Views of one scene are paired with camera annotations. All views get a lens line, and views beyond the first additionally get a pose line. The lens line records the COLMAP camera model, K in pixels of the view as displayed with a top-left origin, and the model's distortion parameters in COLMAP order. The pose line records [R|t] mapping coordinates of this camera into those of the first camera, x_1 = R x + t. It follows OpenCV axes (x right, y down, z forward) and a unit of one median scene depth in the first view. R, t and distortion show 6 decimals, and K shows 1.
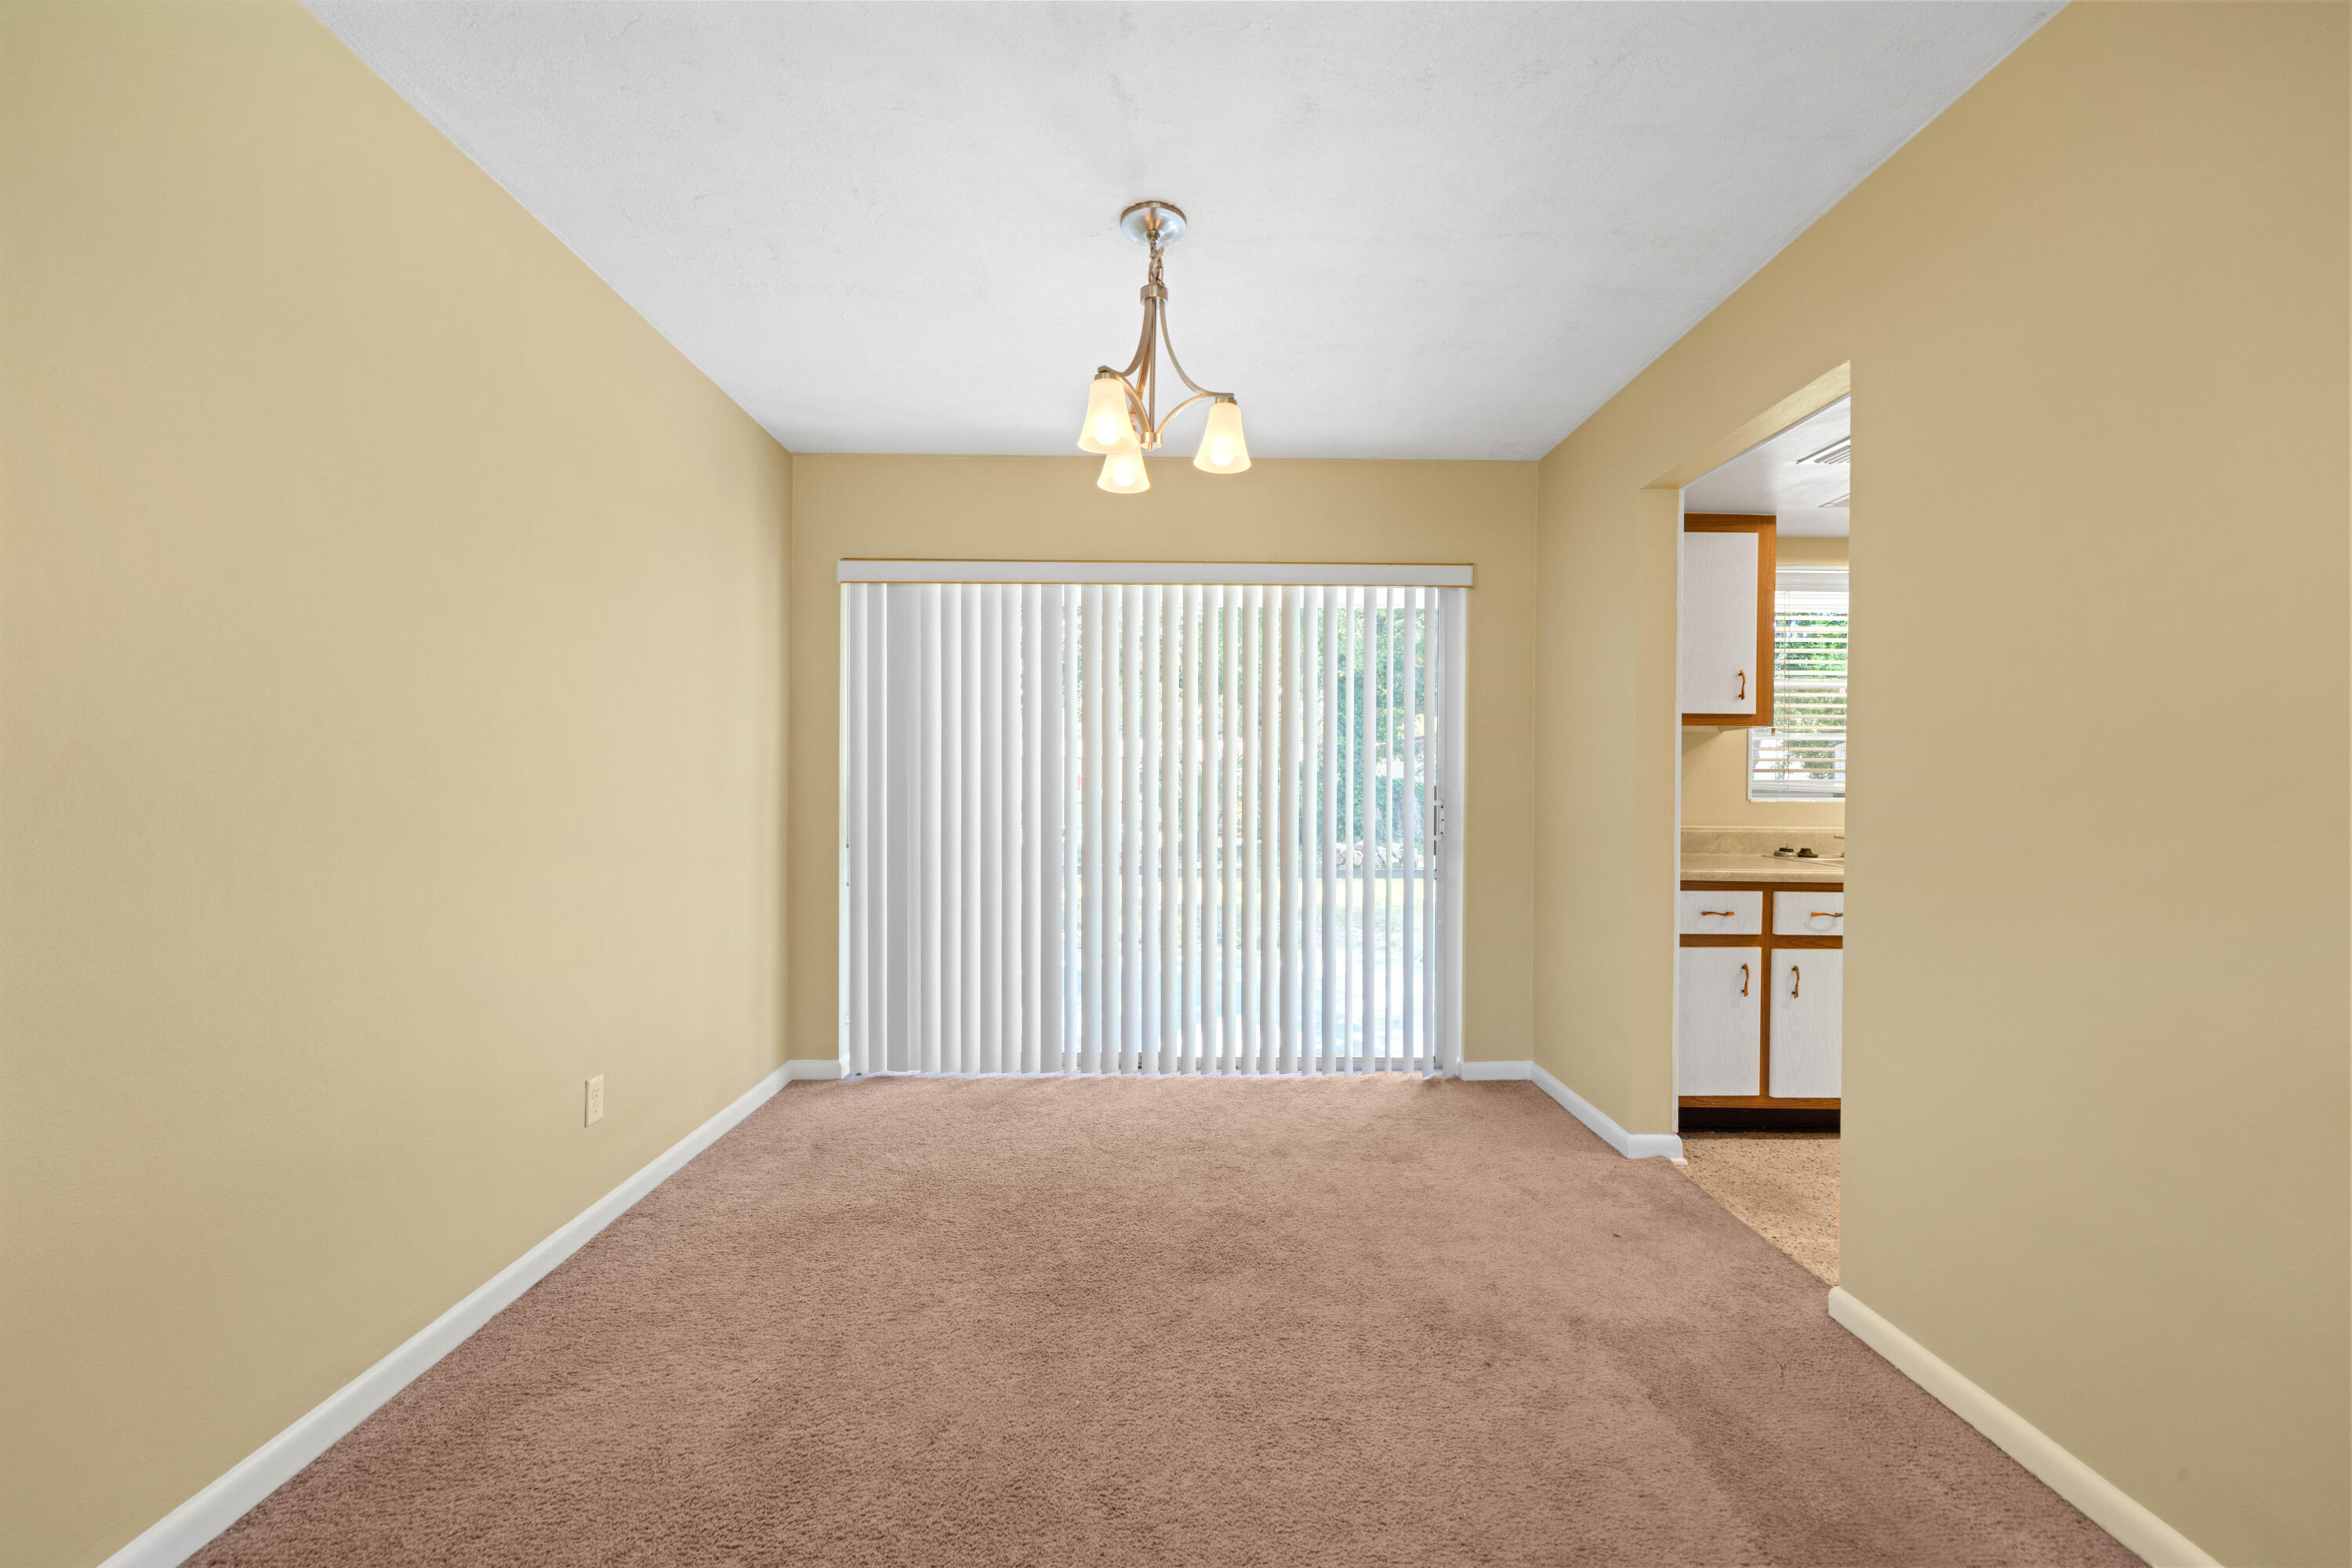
lens RADIAL K [[935.5, 0, 1162.6], [0, 935.5, 798.3], [0, 0, 1]] dist [-0.001874, -0.000268]
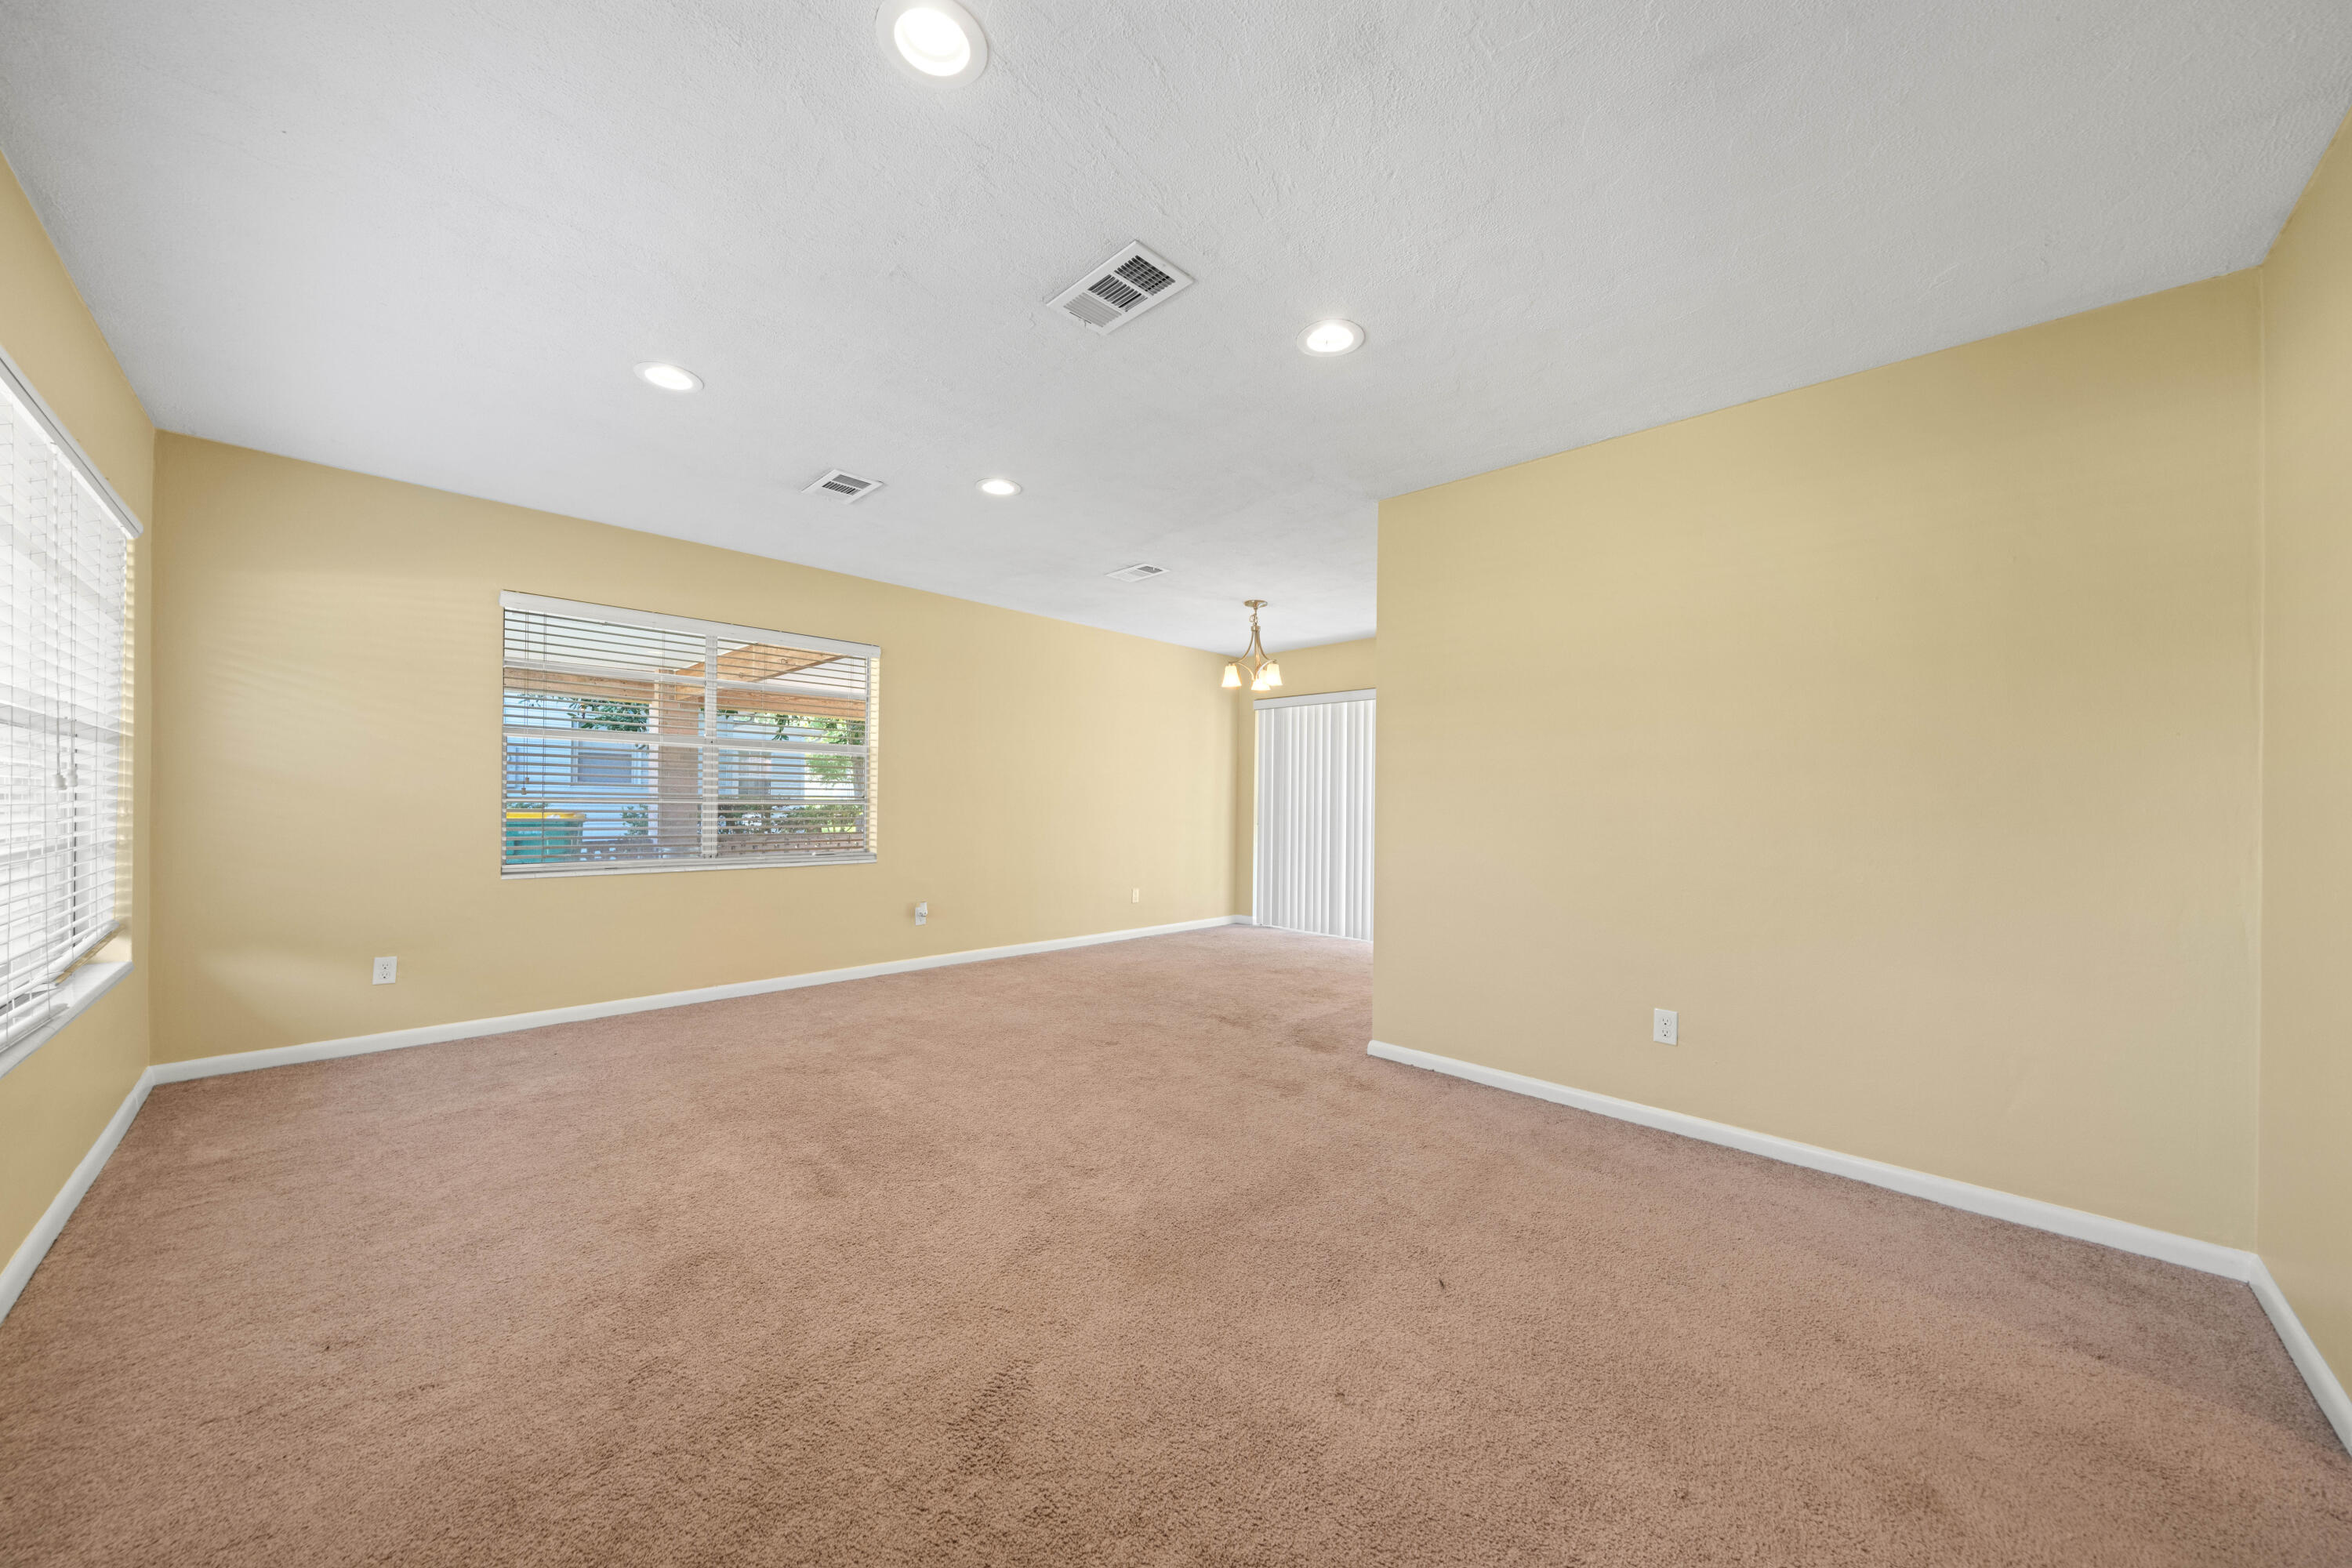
lens RADIAL K [[818.3, 0, 1171.4], [0, 818.3, 804.2], [0, 0, 1]] dist [-0.001895, -0.000046]
pose [[0.706764, 0.008069, -0.707404, 1.098168], [-0.017247, 0.999834, -0.005827, 0.019776], [0.707239, 0.016319, 0.706786, -0.668692]]
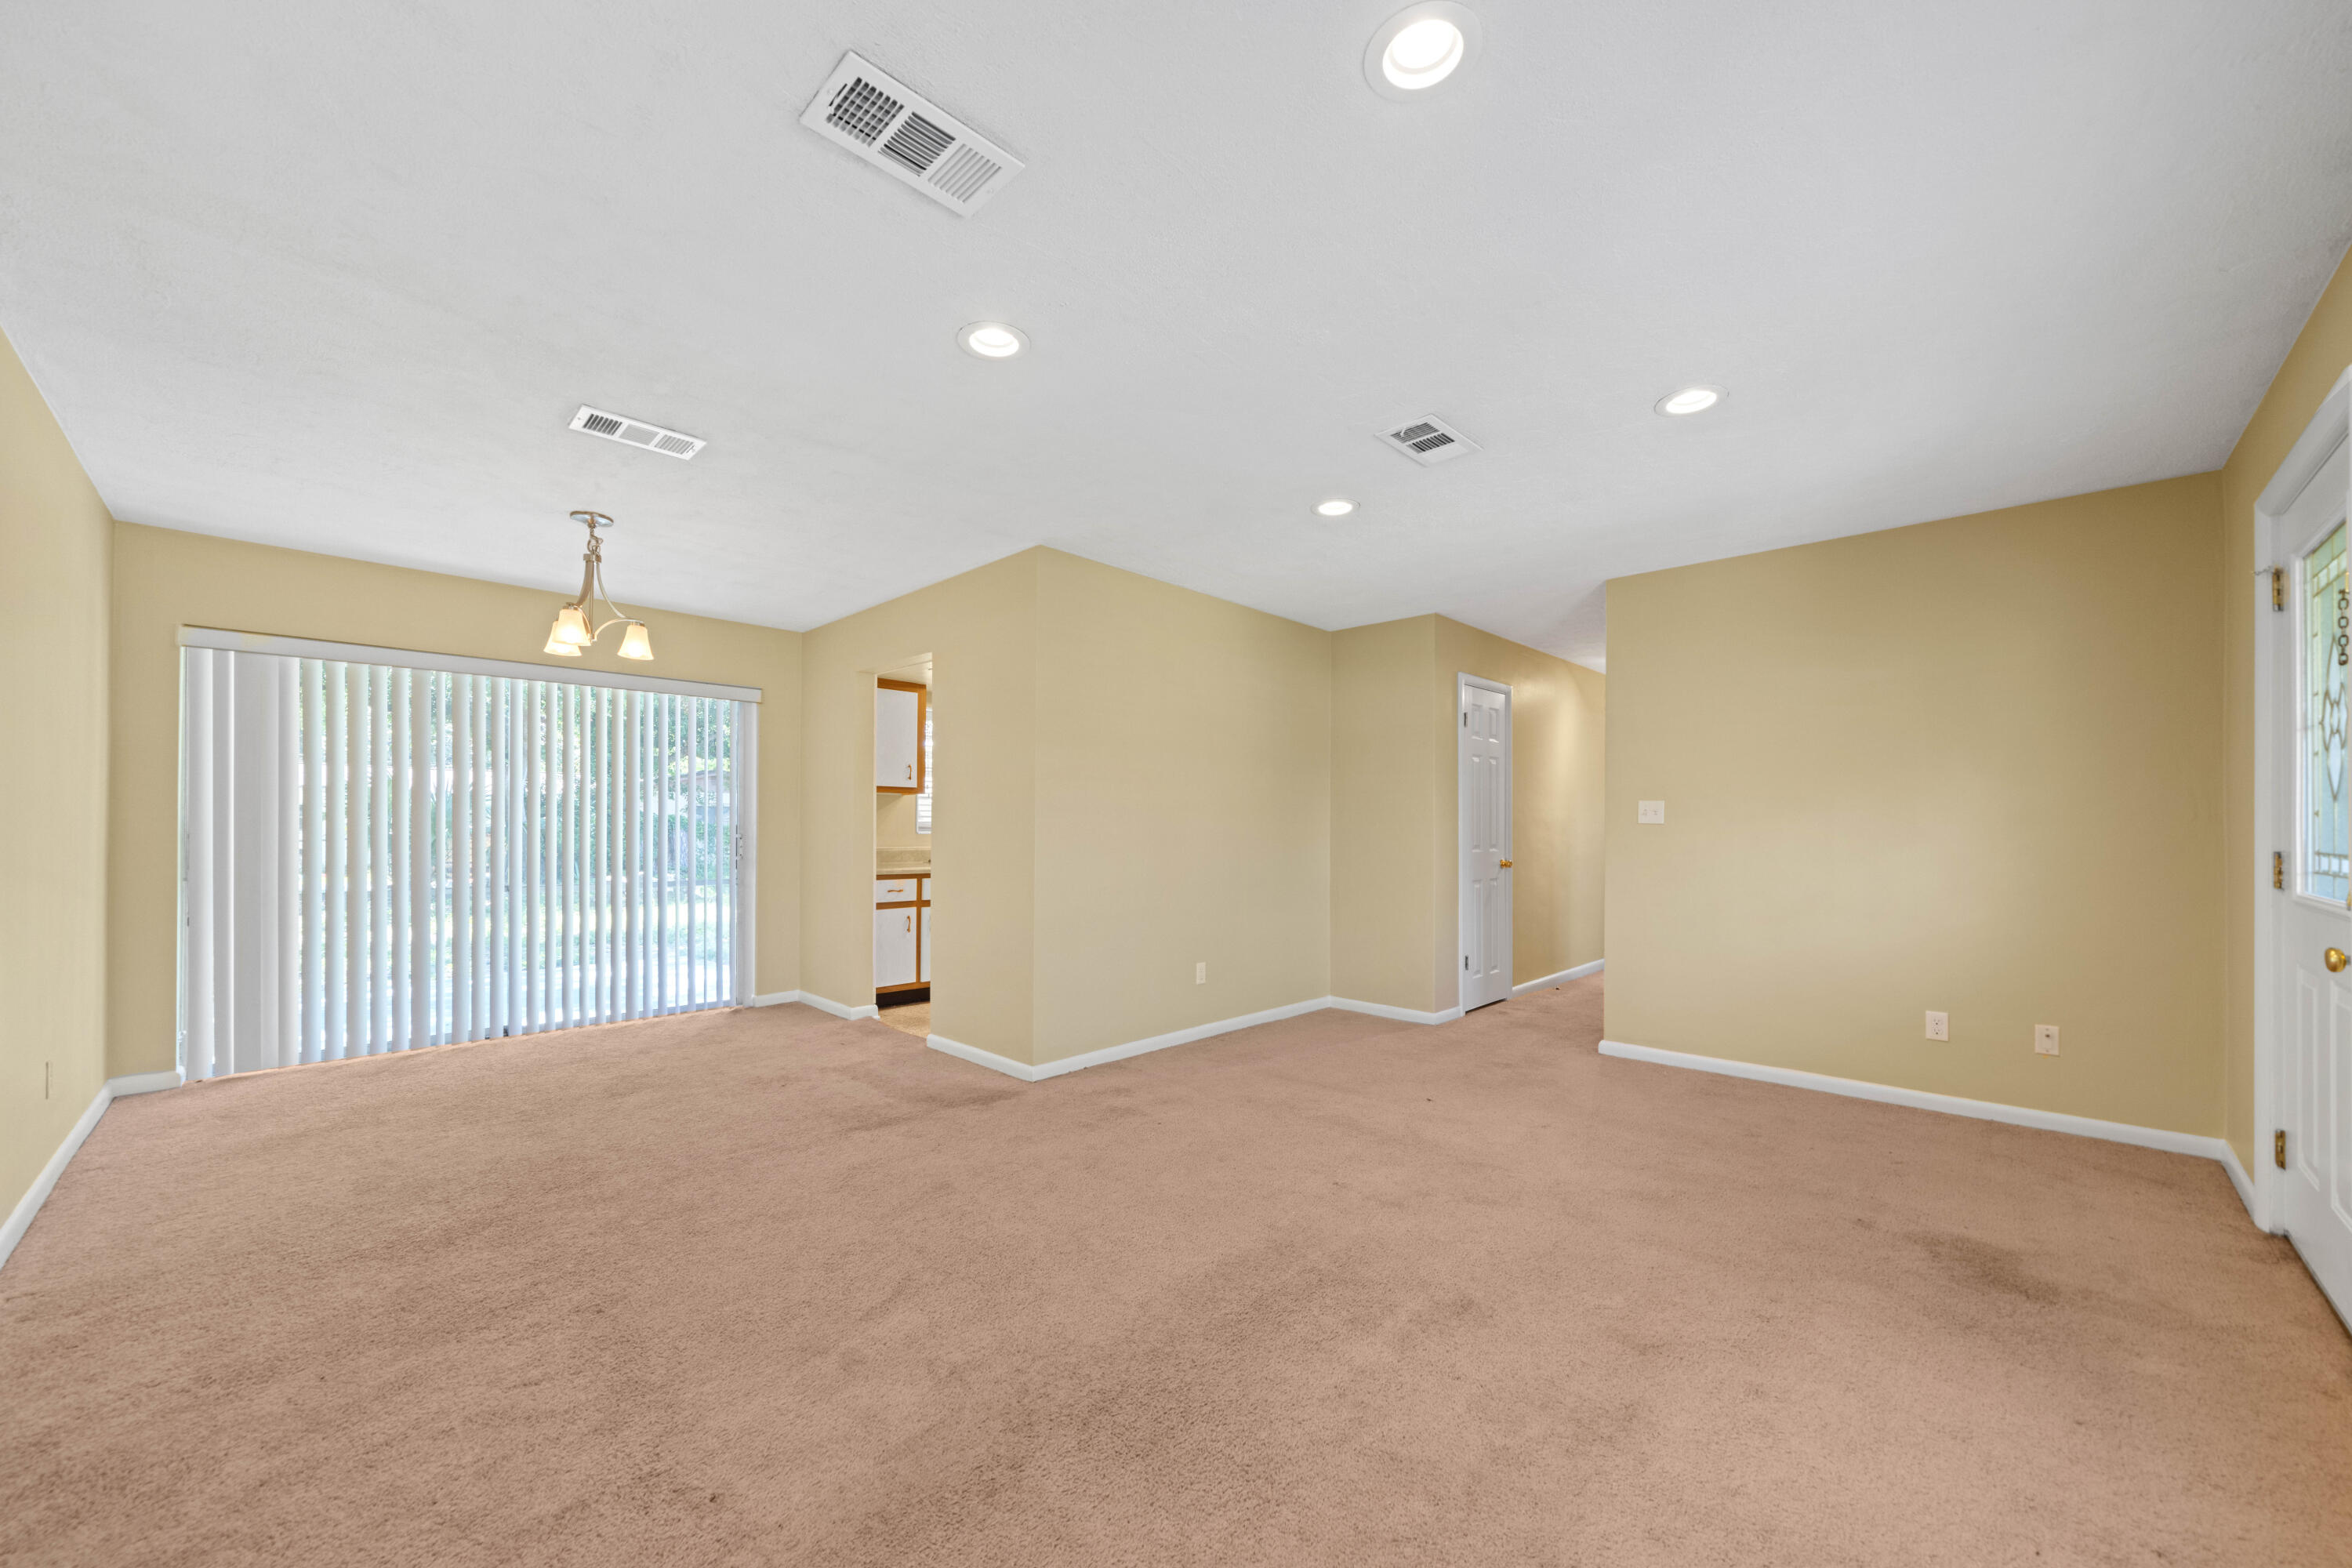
lens RADIAL K [[870.1, 0, 1167.9], [0, 870.1, 822.9], [0, 0, 1]] dist [0.000314, 0.000157]
pose [[0.707268, 0.000431, 0.706946, -0.283806], [0.007347, 0.999941, -0.007960, -0.000203], [-0.706907, 0.010824, 0.707223, -0.677906]]
